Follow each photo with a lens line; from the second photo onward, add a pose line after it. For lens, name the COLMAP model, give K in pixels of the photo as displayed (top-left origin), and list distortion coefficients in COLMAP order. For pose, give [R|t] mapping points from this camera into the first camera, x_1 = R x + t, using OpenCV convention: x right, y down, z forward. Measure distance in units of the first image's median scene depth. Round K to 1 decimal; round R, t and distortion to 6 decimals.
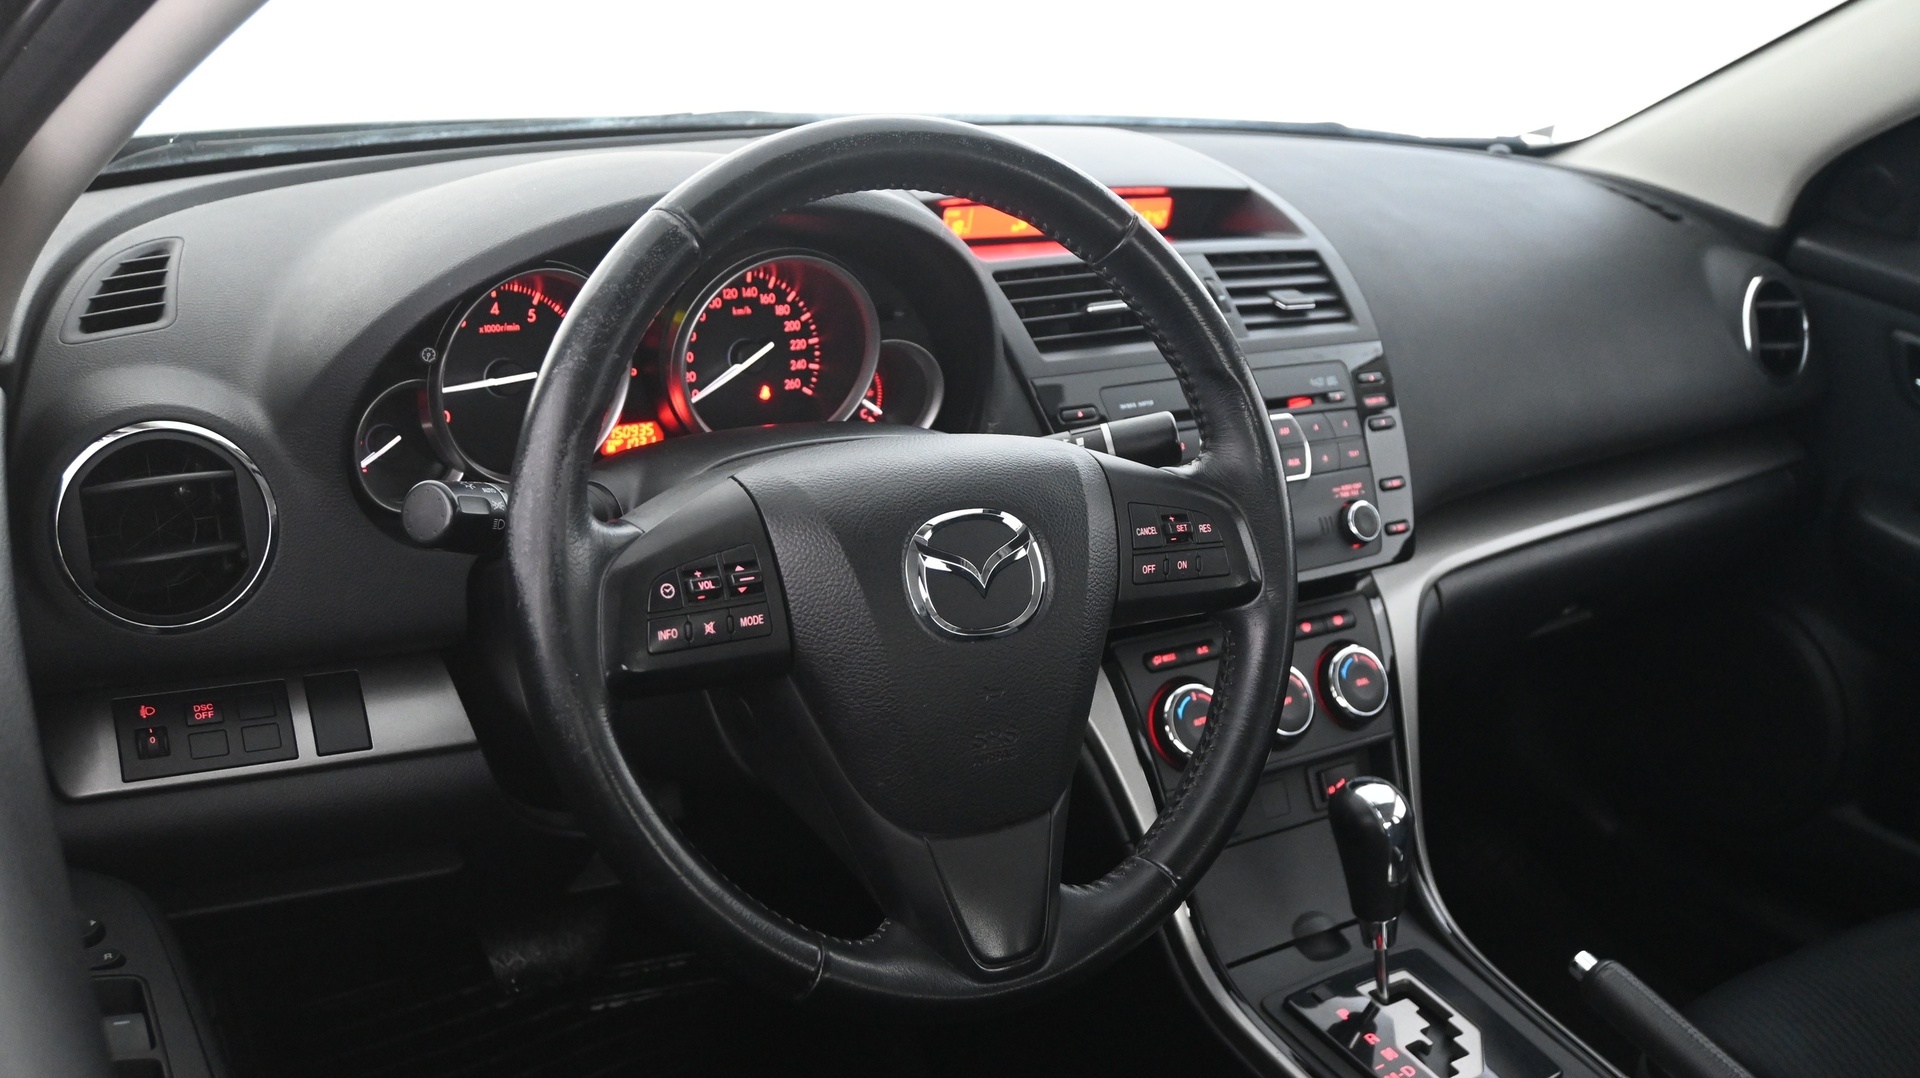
lens RADIAL K [[1862.9, 0, 999.6], [0, 1862.9, 535.1], [0, 0, 1]] dist [-0.007124, -0.002656]
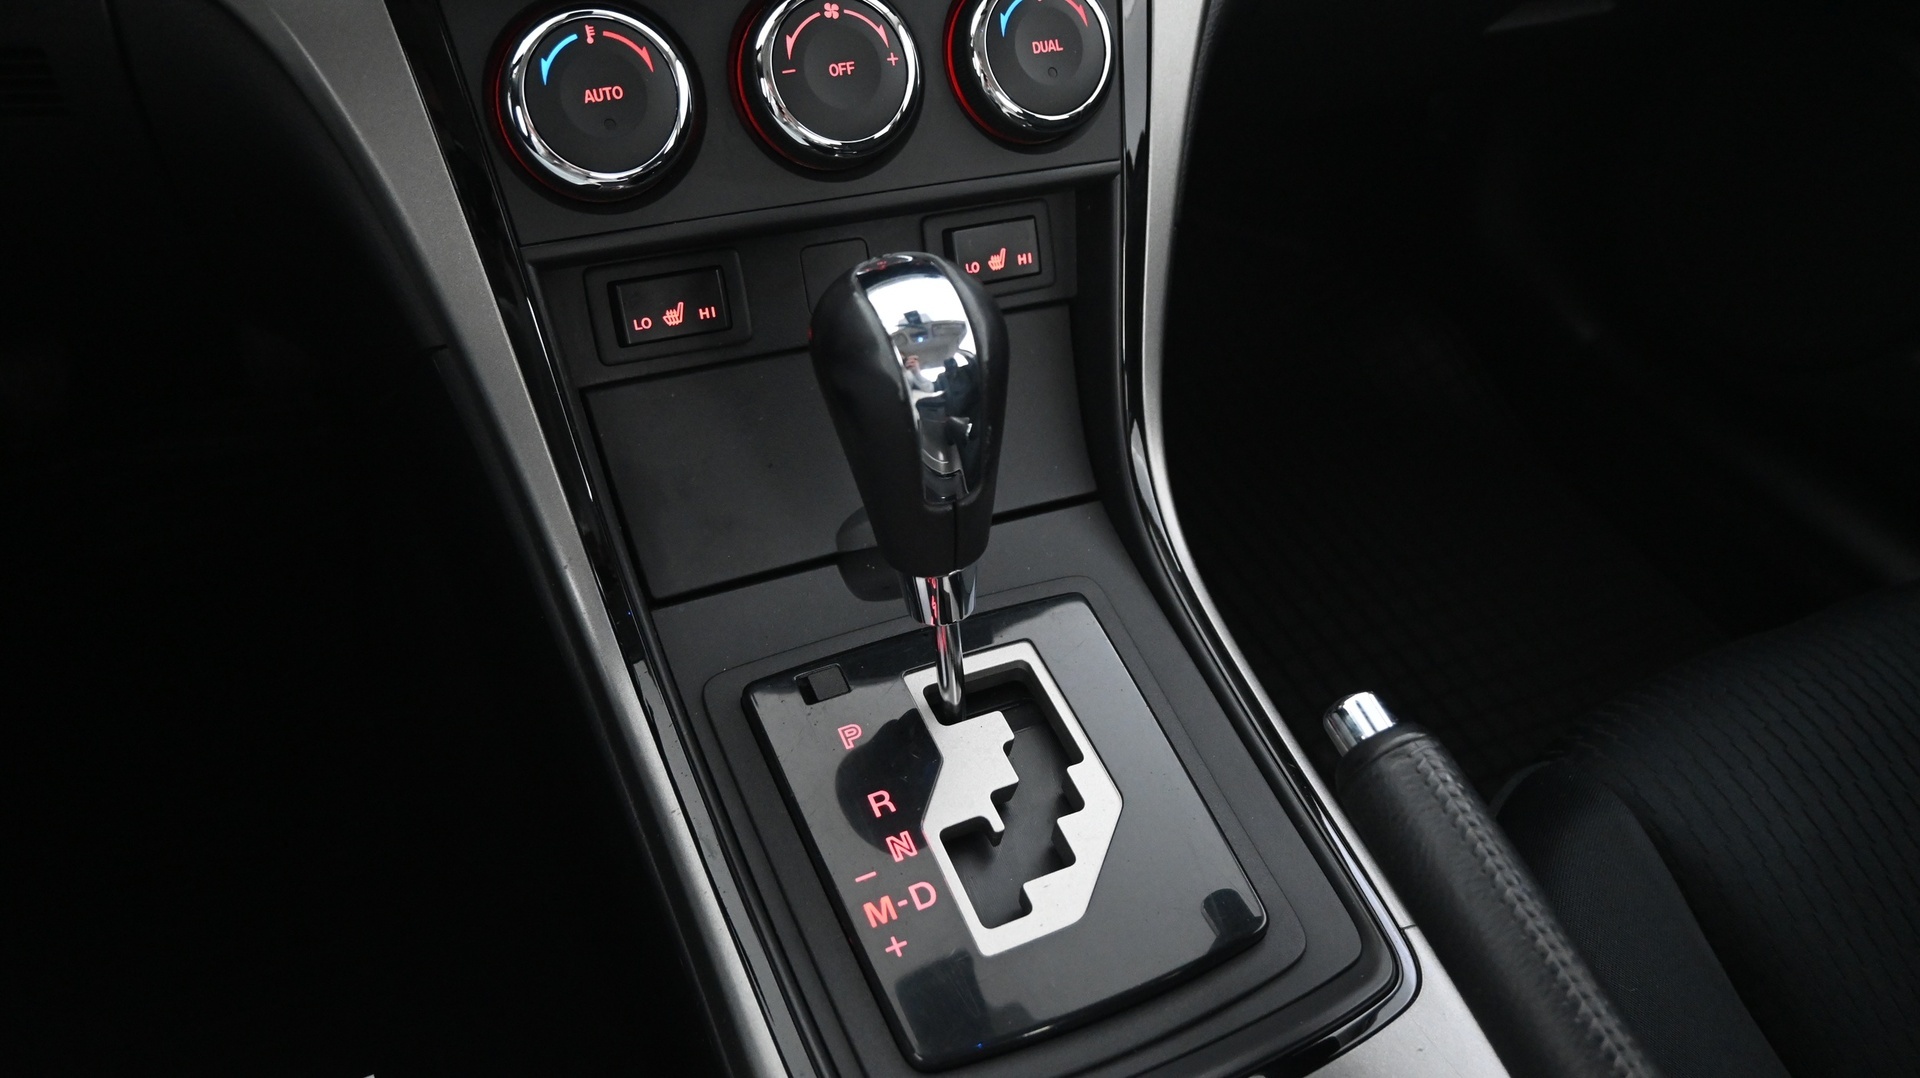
lens RADIAL K [[1379.1, 0, 960.0], [0, 1379.1, 539.0], [0, 0, 1]] dist [-0.010858, 0.001183]
pose [[0.987049, 0.112388, -0.114472, 0.245958], [-0.063186, 0.928257, 0.366533, 0.073482], [0.147453, -0.354553, 0.923336, 0.679497]]
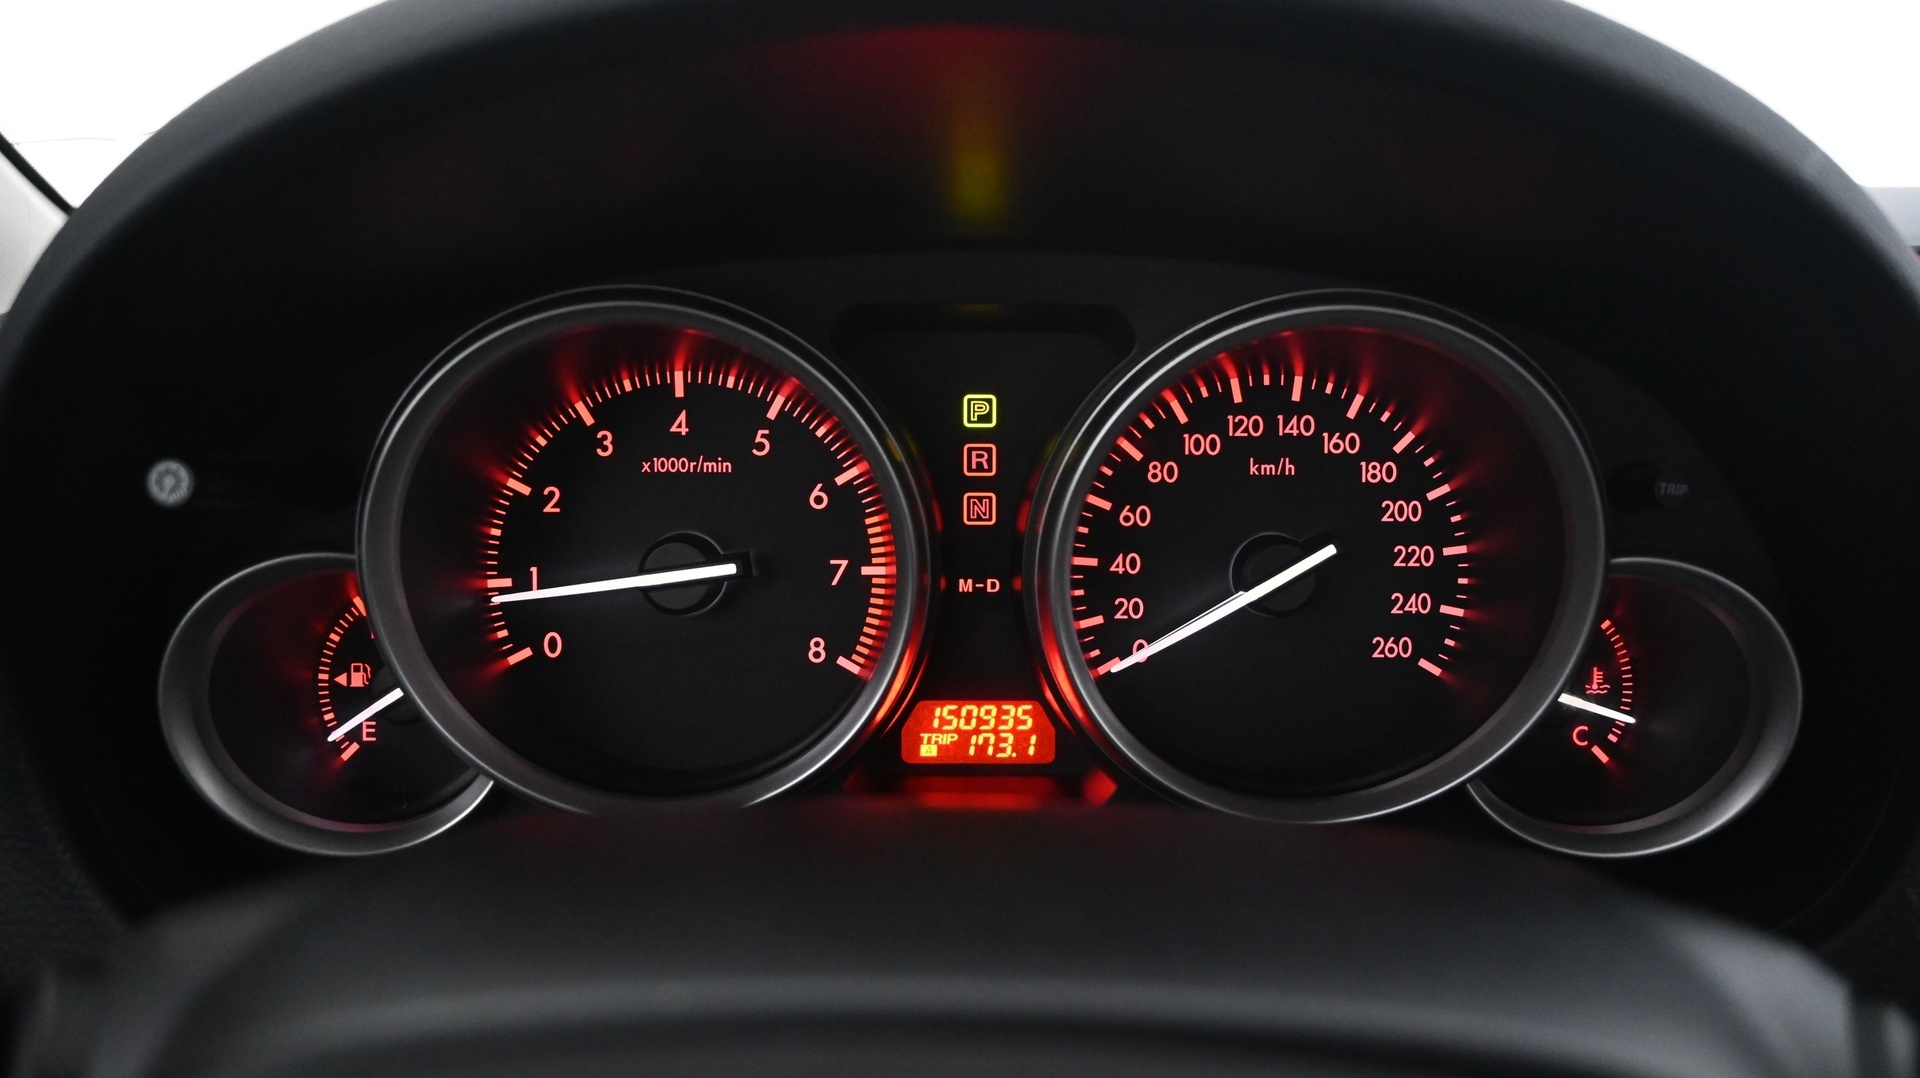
lens RADIAL K [[1428.8, 0, 960.0], [0, 1428.8, 539.0], [0, 0, 1]] dist [-0.002576, -0.000423]
pose [[0.827730, 0.063695, -0.557500, -0.012894], [-0.131589, 0.987865, -0.082509, -0.065412], [0.545479, 0.141656, 0.826067, 0.670359]]
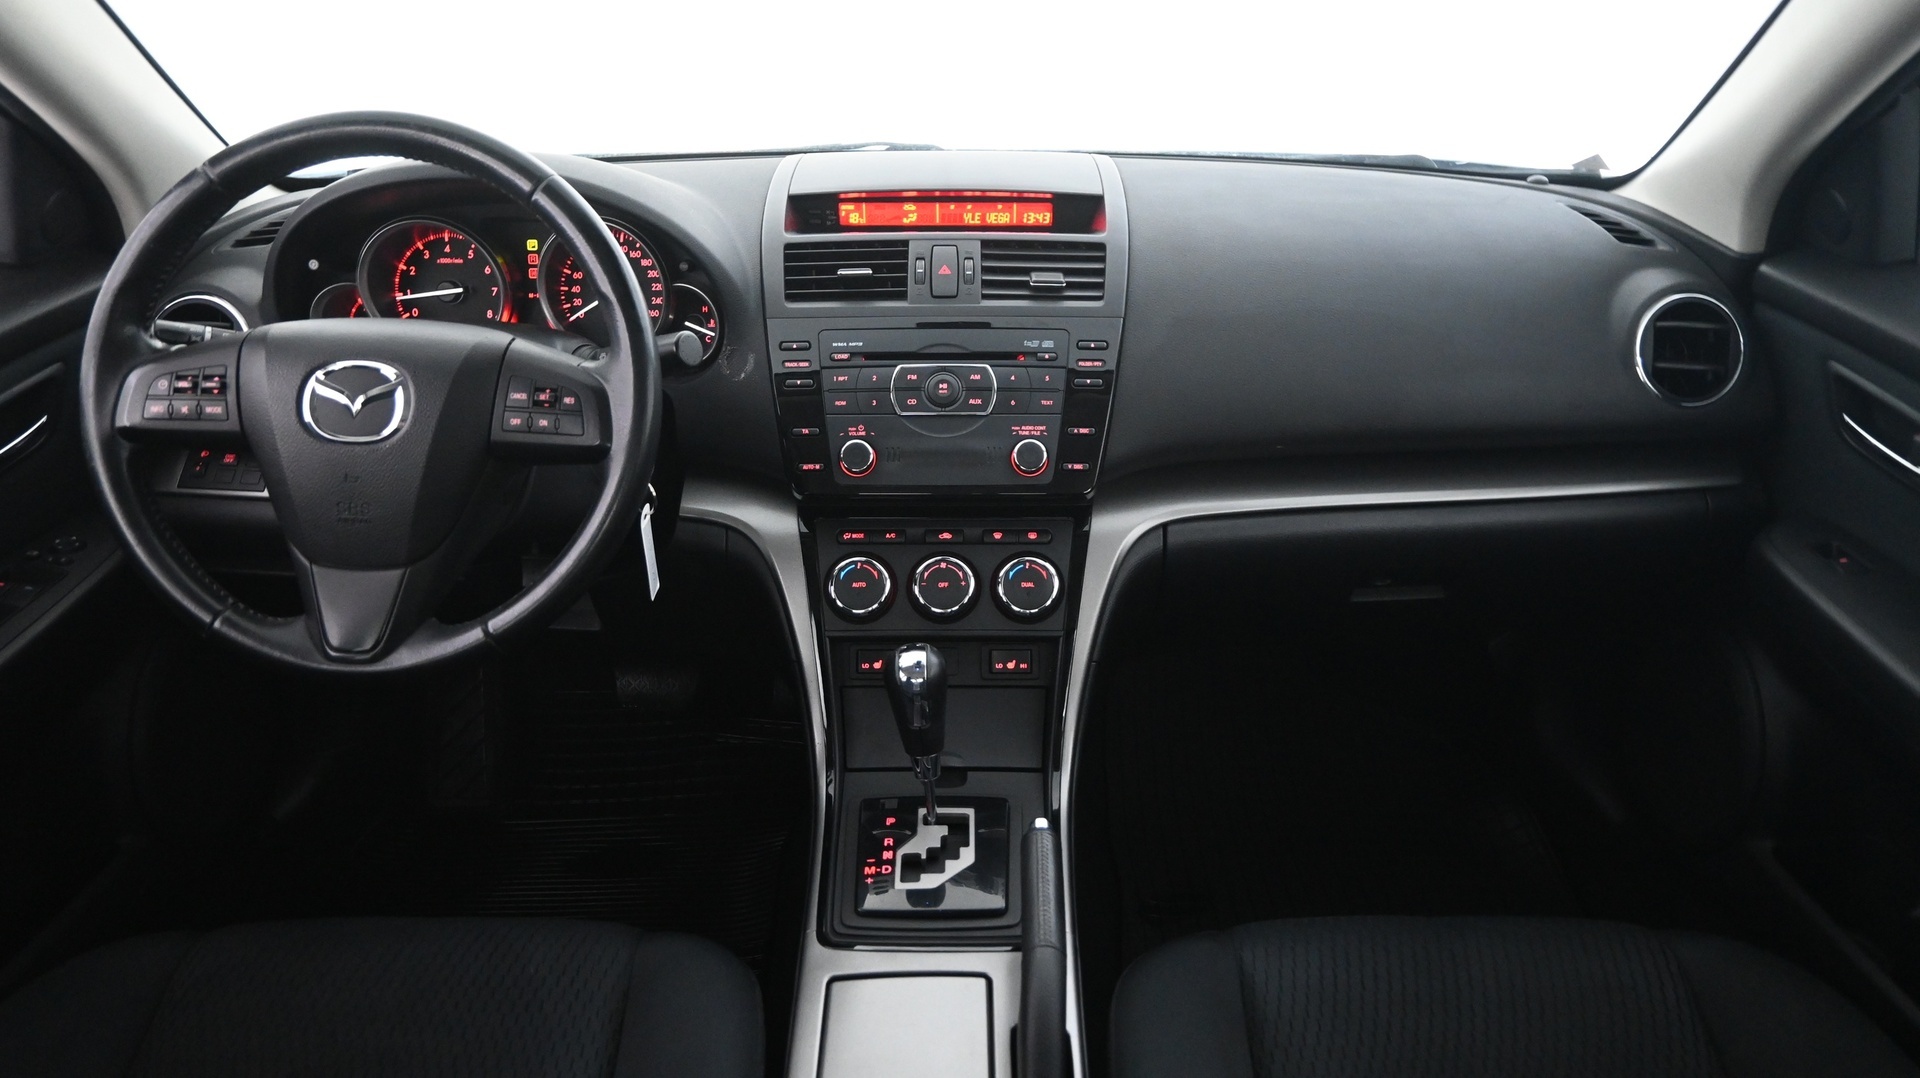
lens RADIAL K [[1379.1, 0, 960.0], [0, 1379.1, 539.0], [0, 0, 1]] dist [-0.010858, 0.001183]
pose [[0.826301, 0.143451, -0.544655, 0.711026], [-0.132222, 0.989403, 0.059995, -0.001307], [0.547489, 0.022442, 0.836512, 0.216316]]
